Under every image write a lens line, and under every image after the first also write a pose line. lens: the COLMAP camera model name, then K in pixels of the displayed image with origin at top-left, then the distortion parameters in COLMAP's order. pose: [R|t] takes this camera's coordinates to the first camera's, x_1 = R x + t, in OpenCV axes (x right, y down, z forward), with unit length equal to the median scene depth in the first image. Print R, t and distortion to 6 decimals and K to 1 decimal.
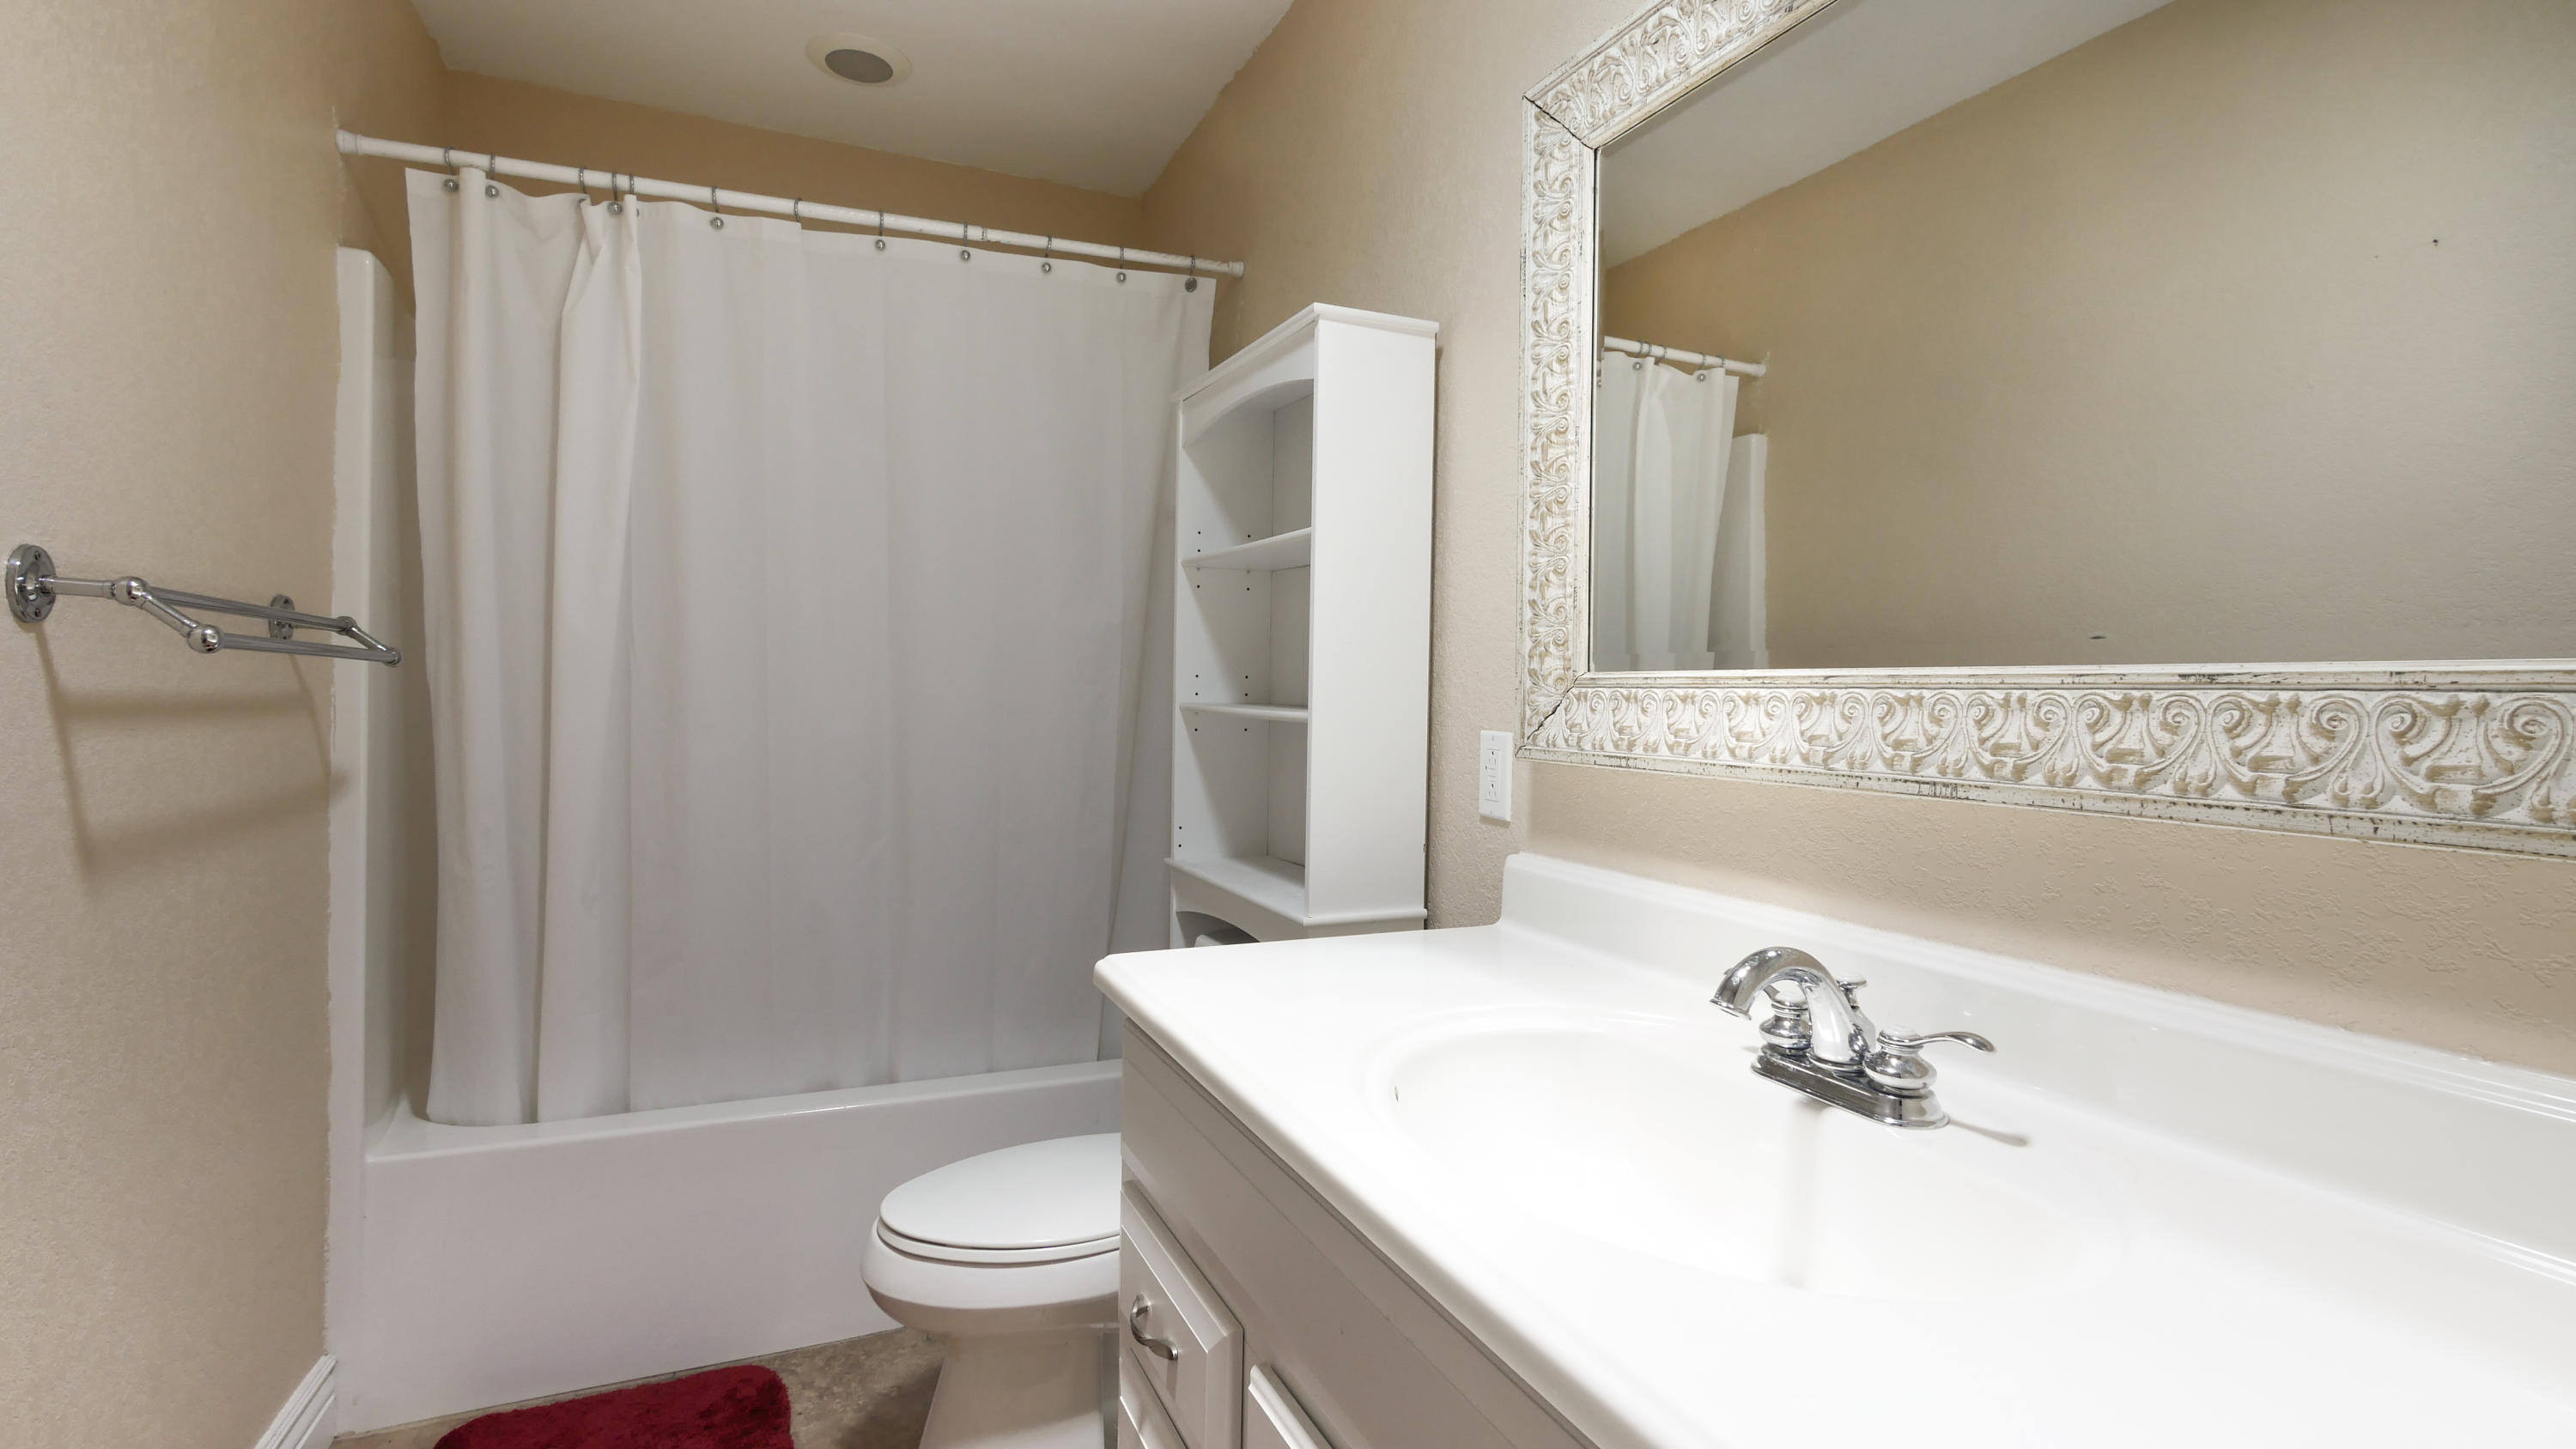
lens RADIAL K [[1206.6, 0, 1280.1], [0, 1206.6, 711.8], [0, 0, 1]] dist [-0.000171, 0.000174]
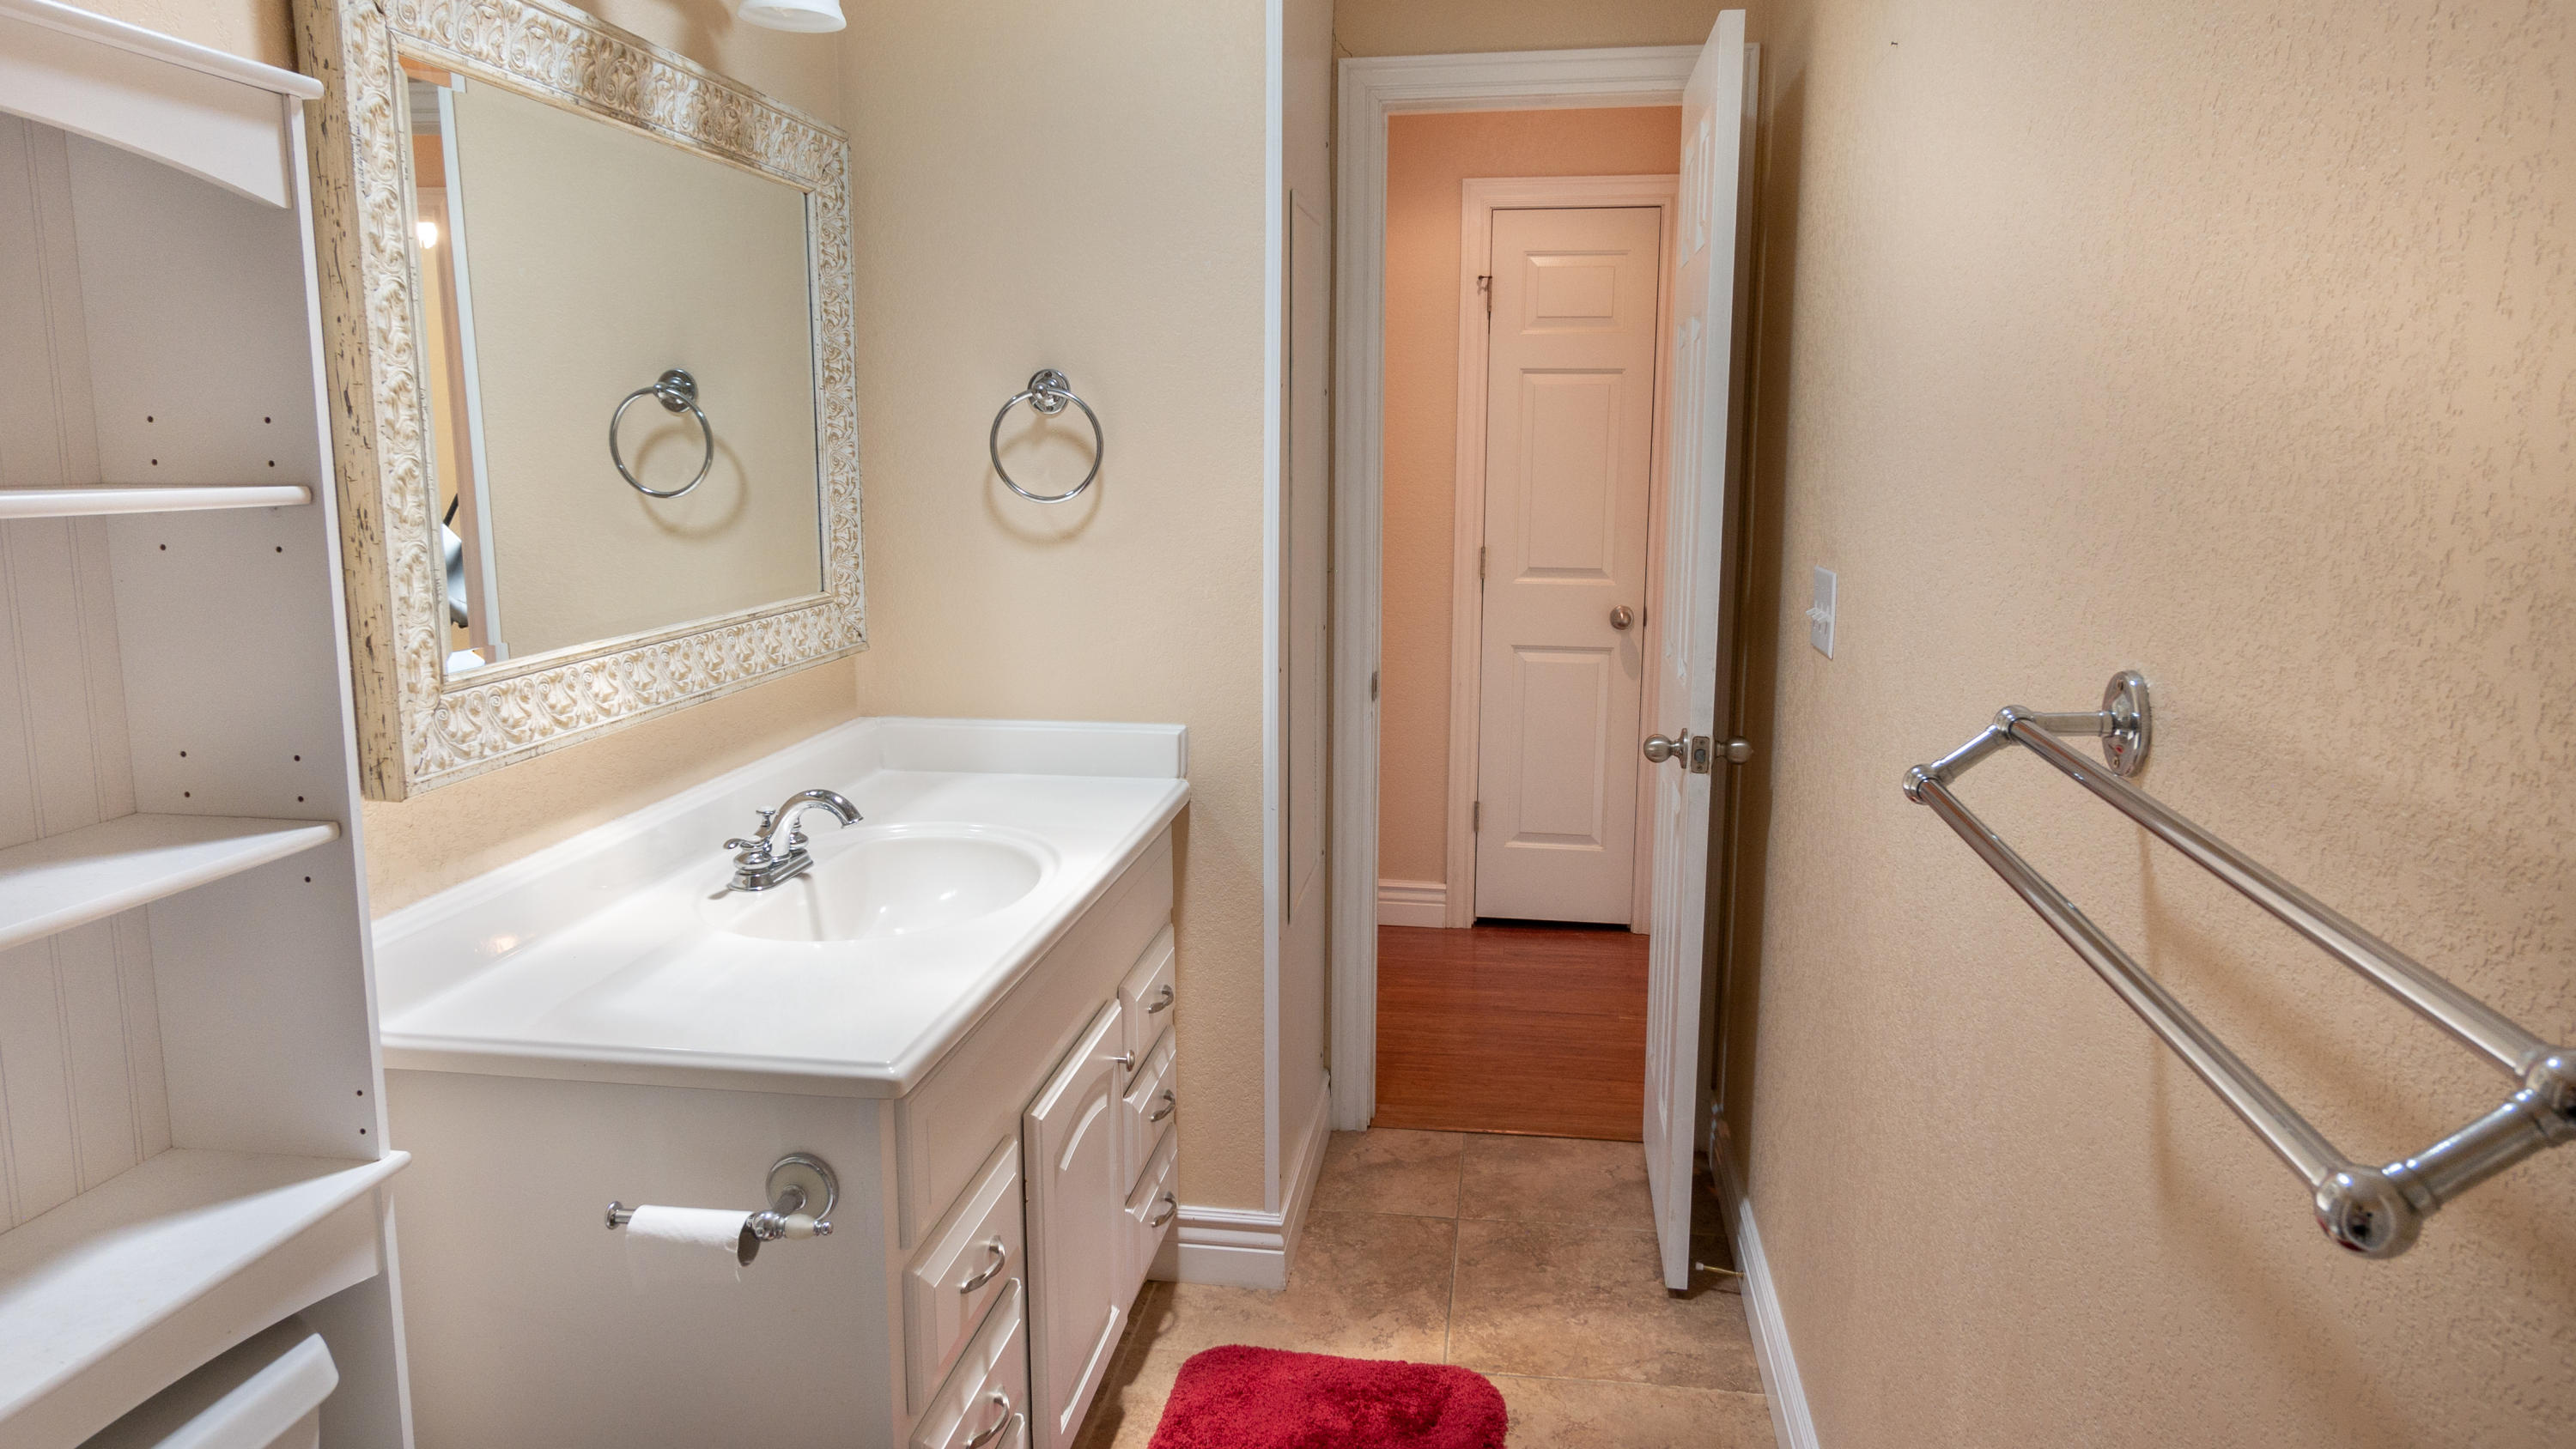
lens RADIAL K [[1687.4, 0, 1288.0], [0, 1687.4, 724.5], [0, 0, 1]] dist [0.000007, -0.000006]
pose [[-0.845446, -0.106484, 0.523337, -1.163415], [-0.004285, 0.981242, 0.192732, -0.302672], [-0.534043, 0.160702, -0.830044, 2.181257]]
